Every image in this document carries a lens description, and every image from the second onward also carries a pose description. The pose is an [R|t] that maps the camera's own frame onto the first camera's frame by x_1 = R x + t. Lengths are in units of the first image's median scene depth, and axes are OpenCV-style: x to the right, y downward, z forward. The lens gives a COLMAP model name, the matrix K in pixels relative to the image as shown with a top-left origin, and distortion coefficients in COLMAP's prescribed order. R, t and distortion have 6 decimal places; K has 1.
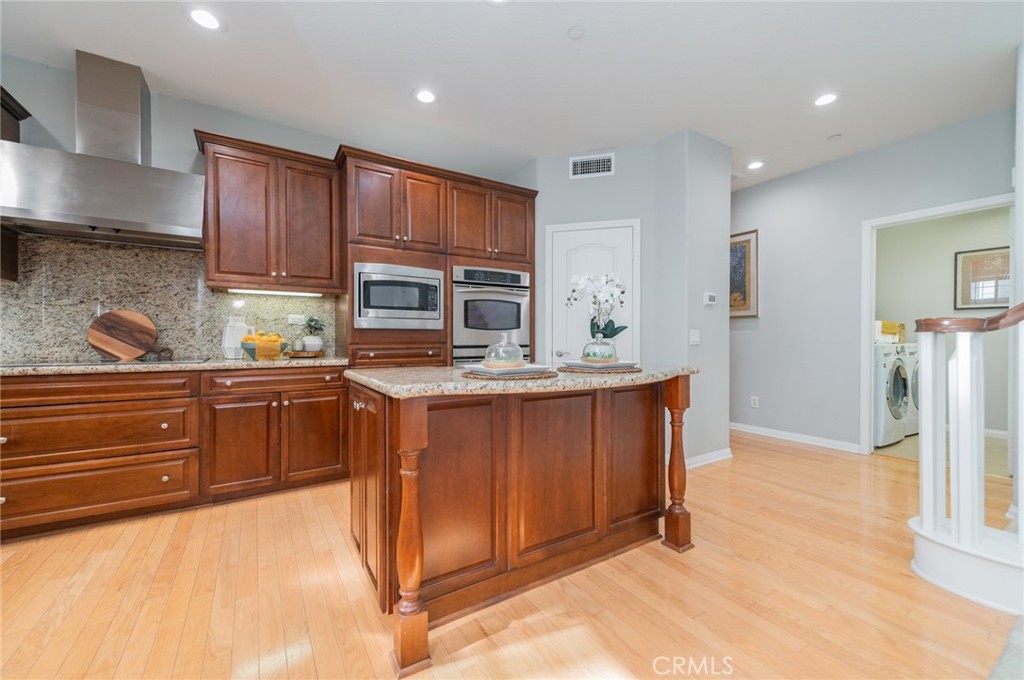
lens RADIAL K [[400.6, 0, 515.3], [0, 400.6, 339.2], [0, 0, 1]] dist [0.013529, -0.004197]
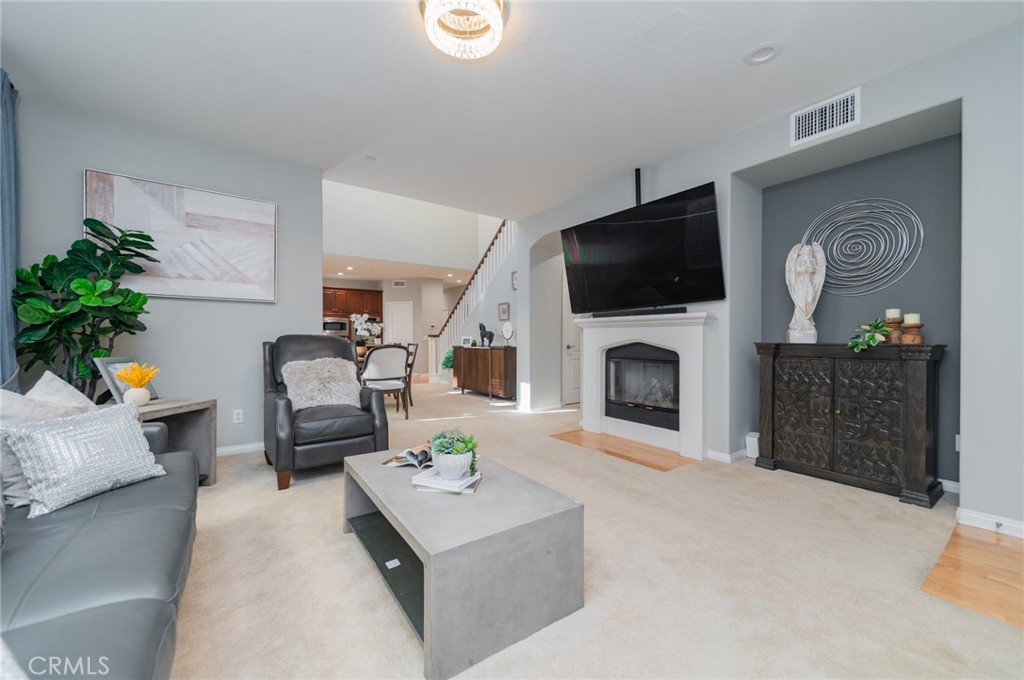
lens RADIAL K [[400.6, 0, 505.9], [0, 400.6, 340.7], [0, 0, 1]] dist [0.013529, -0.004197]
pose [[0.999354, -0.005105, 0.035570, 1.228210], [0.005256, 0.999977, -0.004180, 0.045434], [-0.035548, 0.004365, 0.999358, -2.920053]]
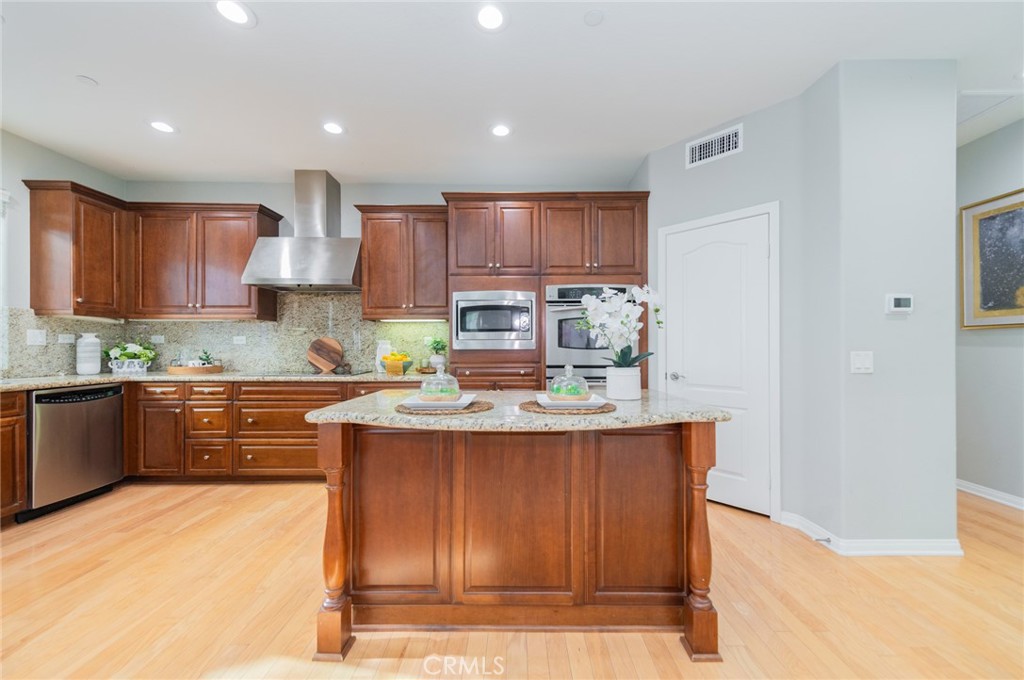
lens RADIAL K [[400.6, 0, 522.5], [0, 400.6, 344.4], [0, 0, 1]] dist [0.013529, -0.004197]
pose [[0.847230, -0.003782, -0.531212, 0.398082], [-0.000332, 0.999971, -0.007649, -0.035122], [0.531226, 0.006657, 0.847204, 0.145613]]
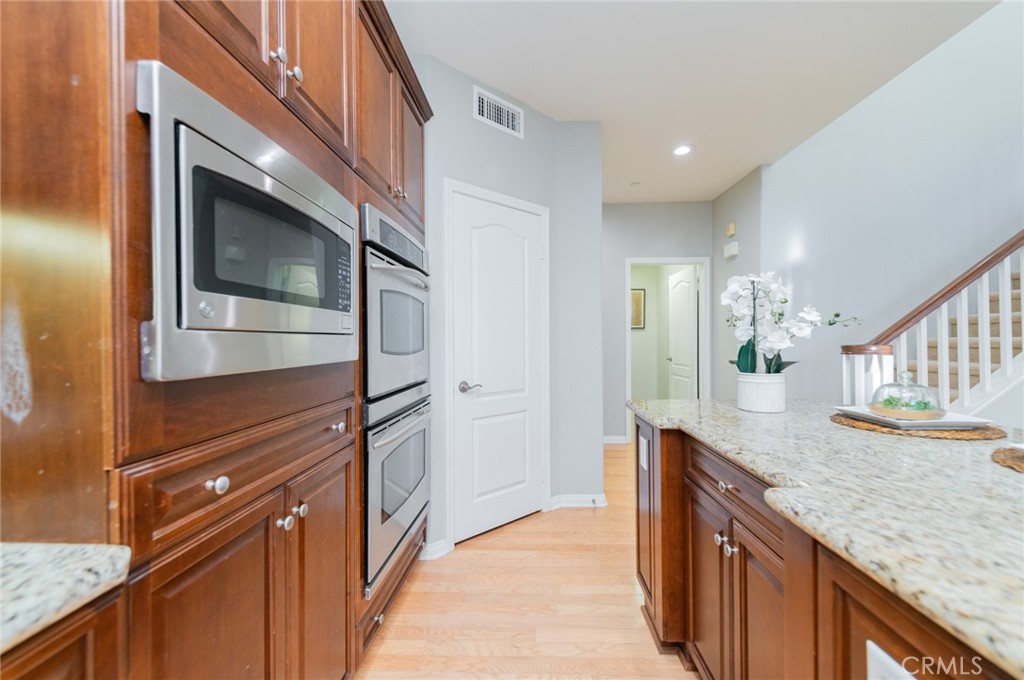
lens RADIAL K [[400.6, 0, 522.2], [0, 400.6, 334.0], [0, 0, 1]] dist [0.013529, -0.004197]
pose [[0.575855, -0.003743, 0.817543, -0.490935], [0.028633, 0.999468, -0.015592, -0.045778], [-0.817050, 0.032387, 0.575656, 0.775601]]
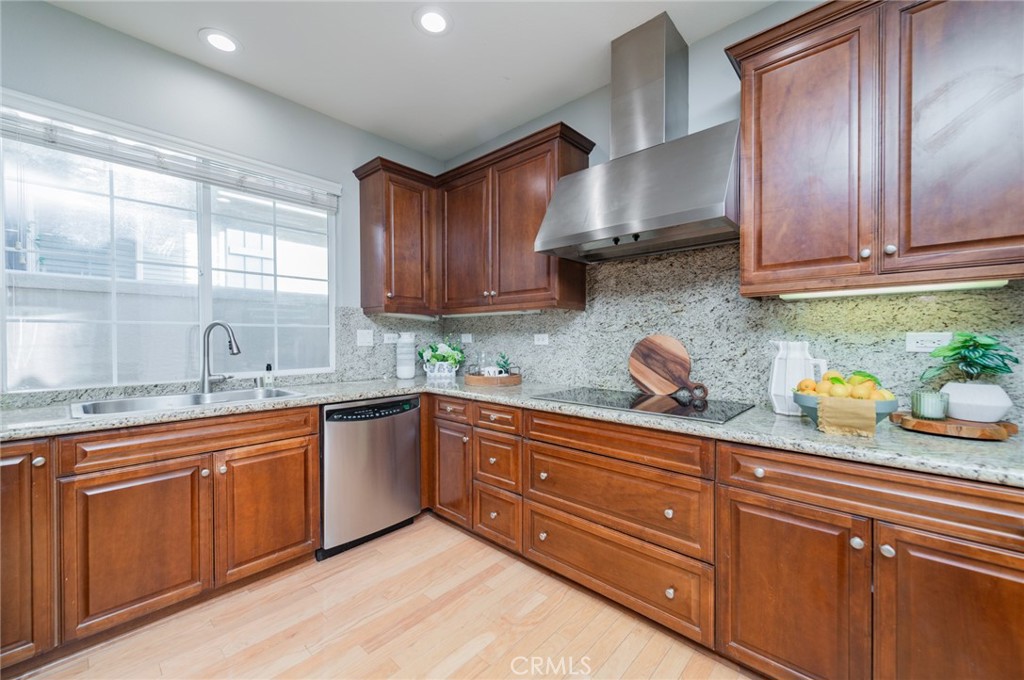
lens RADIAL K [[400.6, 0, 509.6], [0, 400.6, 342.0], [0, 0, 1]] dist [0.013529, -0.004197]
pose [[0.245414, 0.007005, -0.969393, -0.250666], [-0.003112, 0.999974, 0.006439, -0.060565], [0.969413, 0.001437, 0.245429, 0.498191]]
